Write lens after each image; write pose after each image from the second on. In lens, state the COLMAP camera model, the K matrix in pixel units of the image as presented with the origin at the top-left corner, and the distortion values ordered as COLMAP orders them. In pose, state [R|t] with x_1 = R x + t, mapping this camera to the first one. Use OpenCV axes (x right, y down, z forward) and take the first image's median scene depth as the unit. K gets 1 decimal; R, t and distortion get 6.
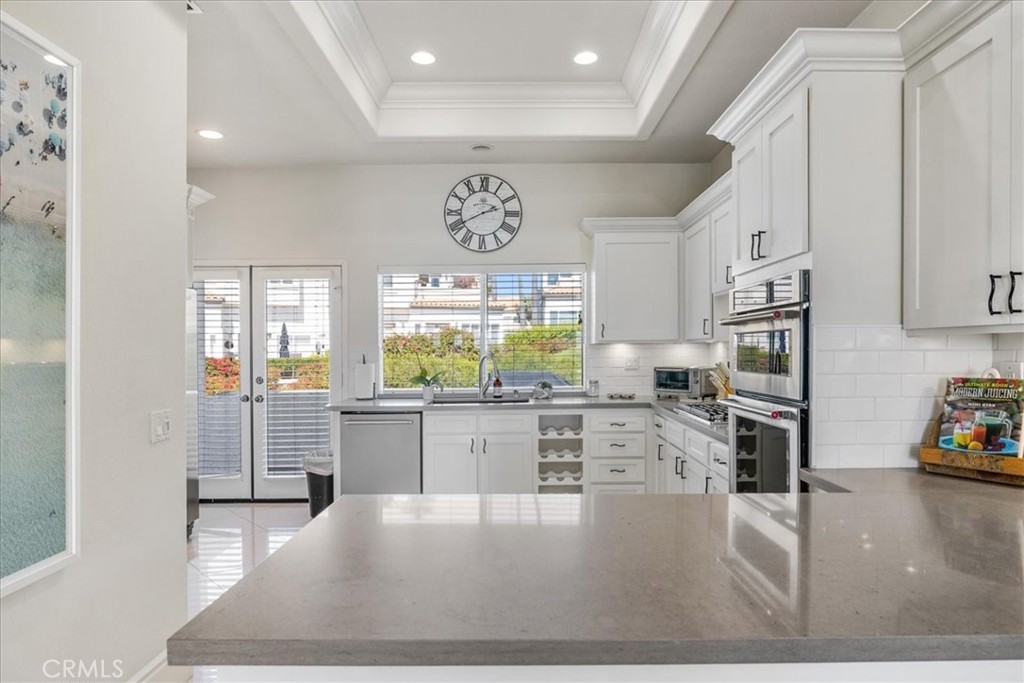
lens RADIAL K [[578.2, 0, 512.0], [0, 578.2, 341.5], [0, 0, 1]] dist [-0.006451, -0.000810]
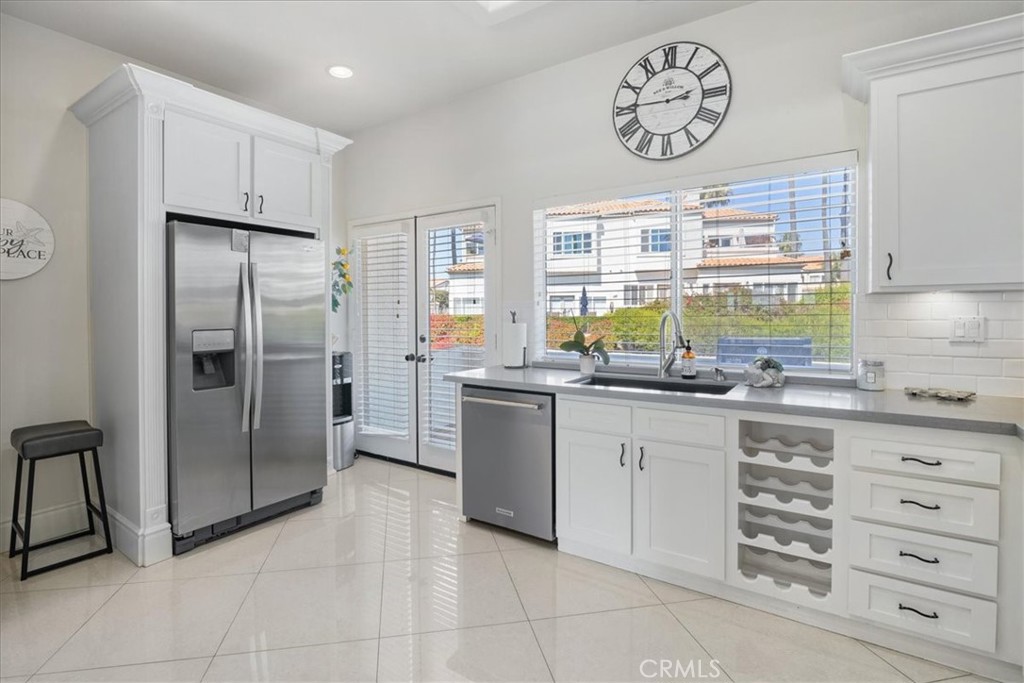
lens RADIAL K [[487.1, 0, 495.5], [0, 487.1, 309.9], [0, 0, 1]] dist [-0.017363, 0.000177]
pose [[0.824443, 0.002209, -0.565941, 0.103736], [0.006053, 0.999901, 0.012721, 0.011483], [0.565913, -0.013913, 0.824347, 0.419917]]
